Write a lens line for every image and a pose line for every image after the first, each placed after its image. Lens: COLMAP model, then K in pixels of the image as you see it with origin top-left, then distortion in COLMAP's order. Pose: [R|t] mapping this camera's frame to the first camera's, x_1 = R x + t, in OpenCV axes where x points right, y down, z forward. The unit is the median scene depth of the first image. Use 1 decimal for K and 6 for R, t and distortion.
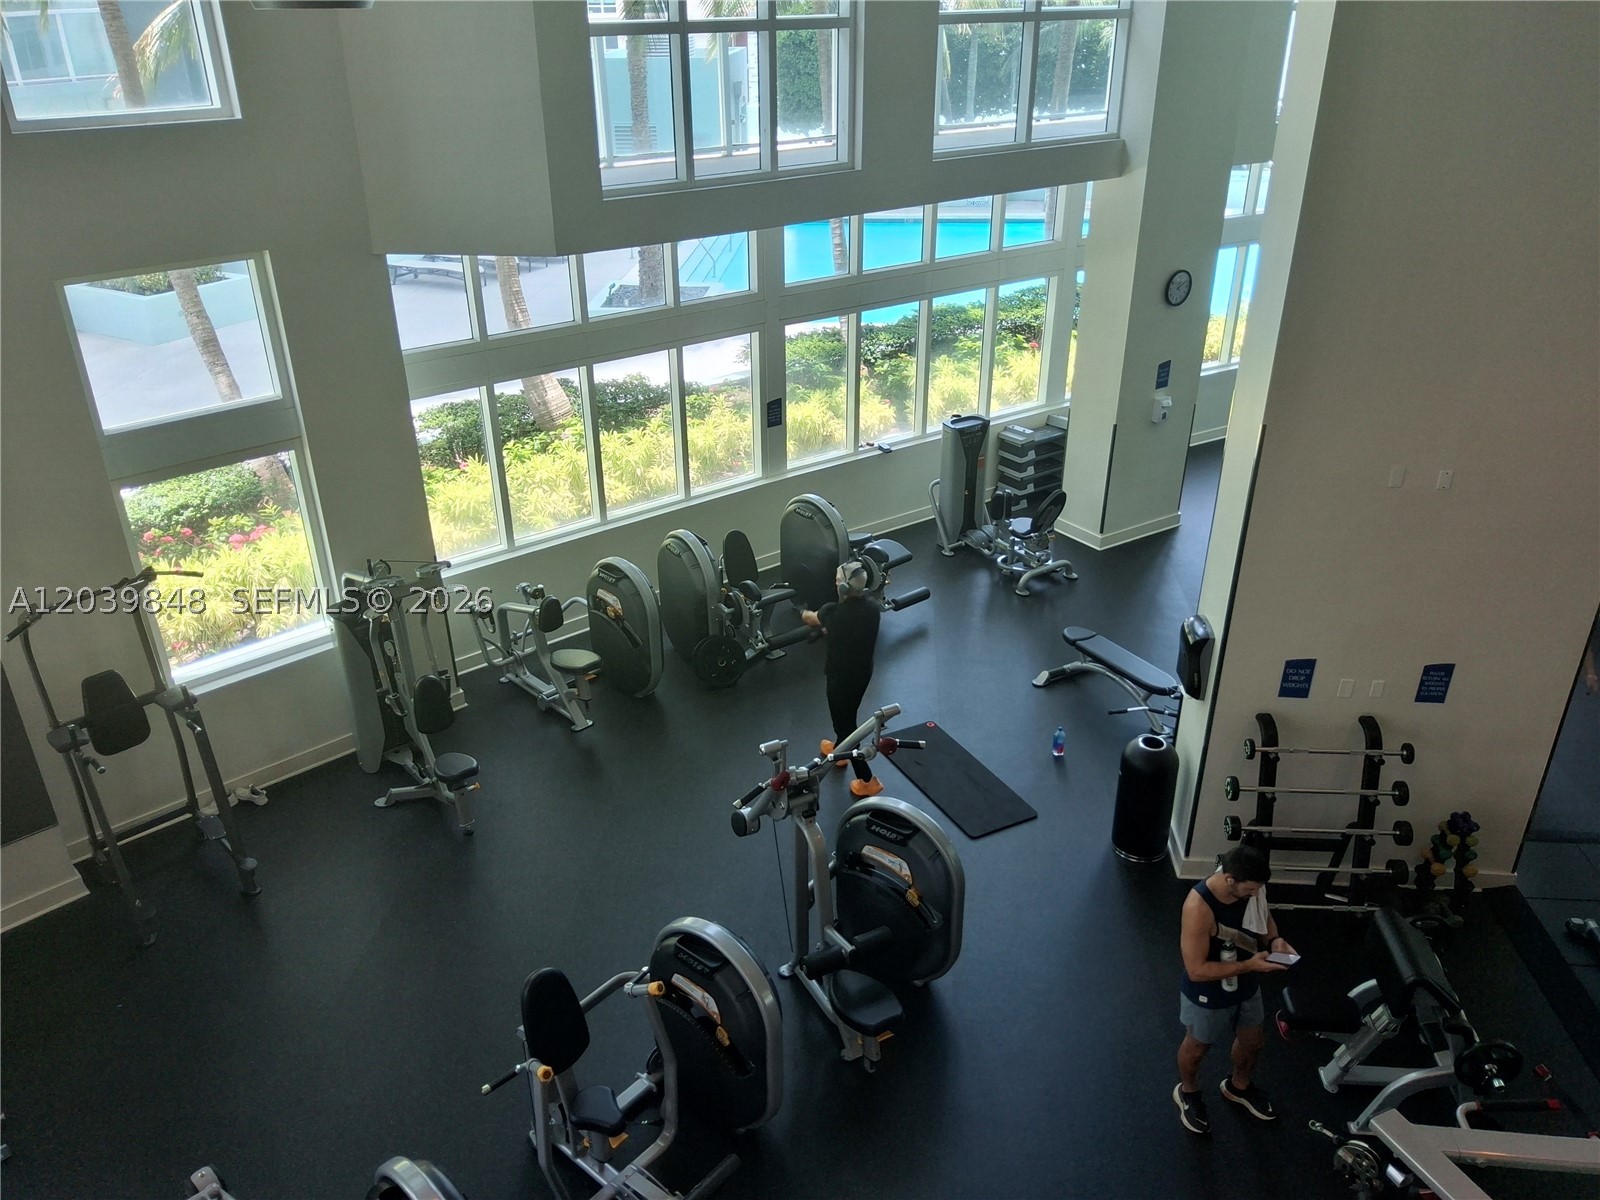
lens RADIAL K [[1221.1, 0, 800.0], [0, 1221.1, 600.0], [0, 0, 1]] dist [-0.008206, -0.011667]
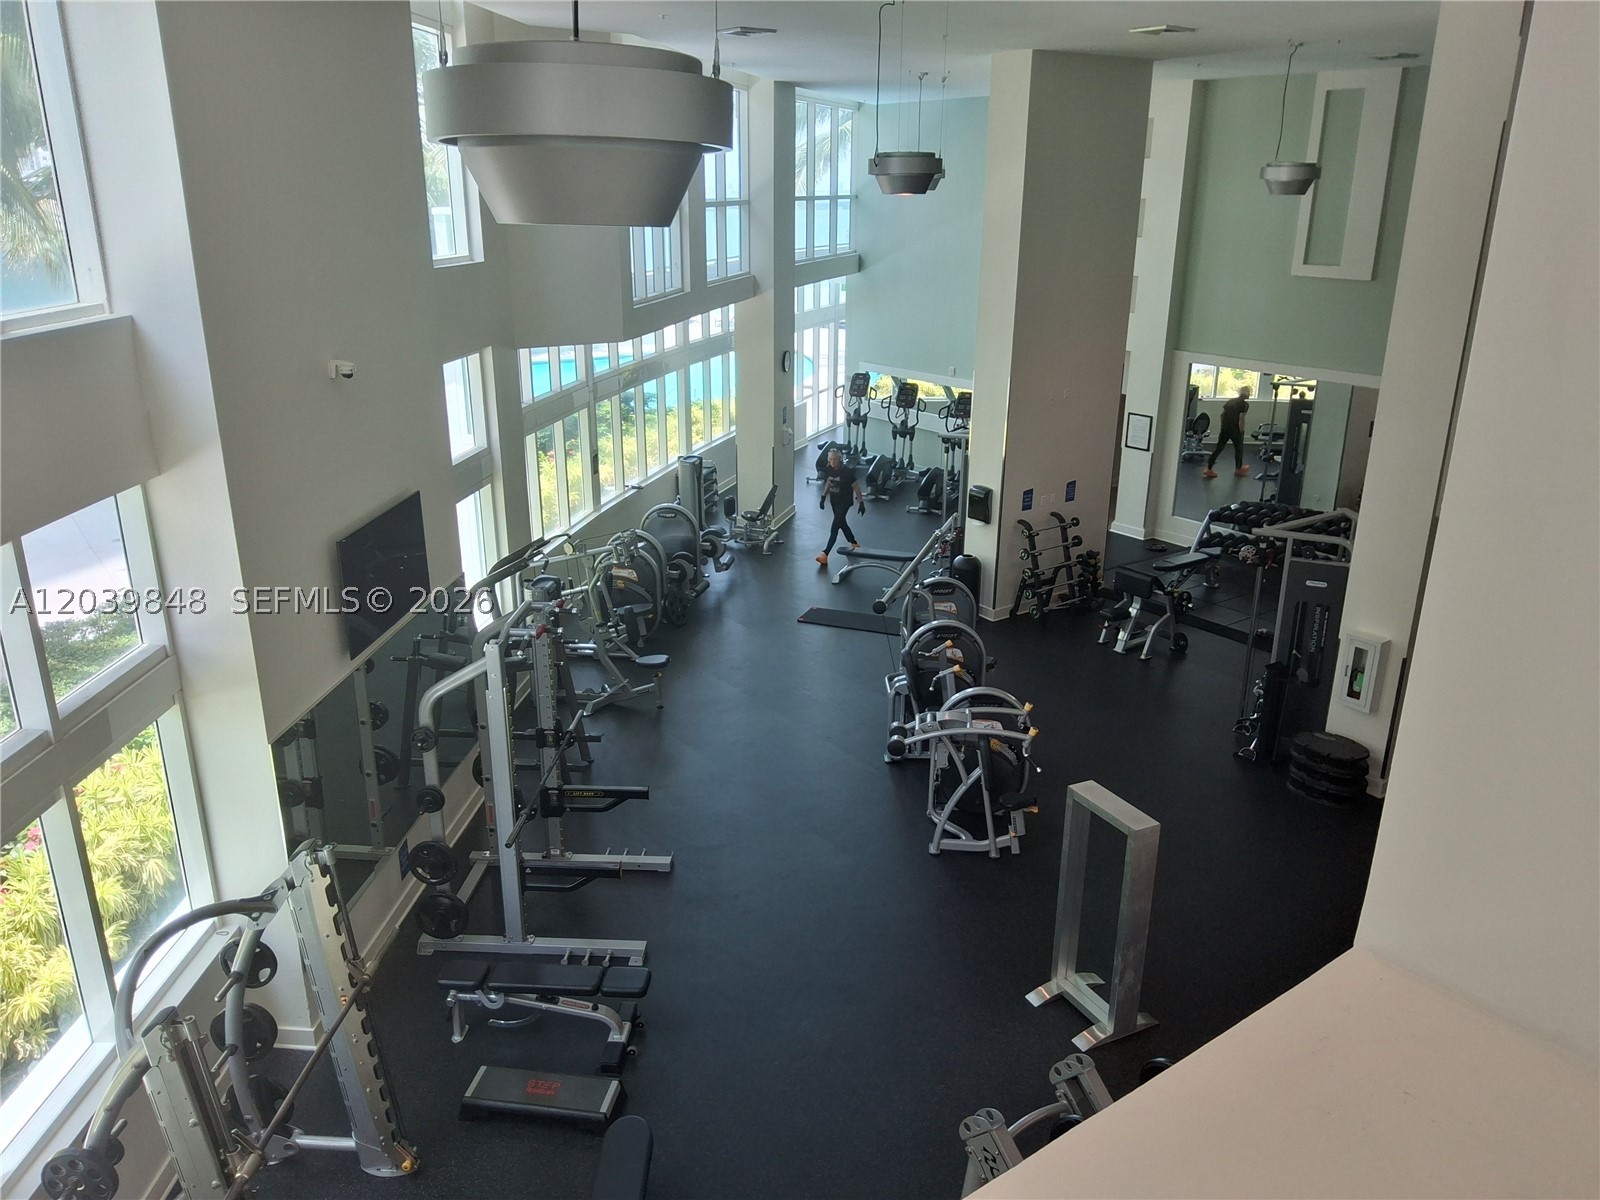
lens RADIAL K [[1221.1, 0, 800.0], [0, 1221.1, 600.0], [0, 0, 1]] dist [-0.008206, -0.011667]
pose [[0.760590, -0.197703, 0.618398, -1.229706], [0.281909, 0.958596, -0.040265, 0.205359], [-0.584834, 0.204957, 0.784833, -0.388907]]
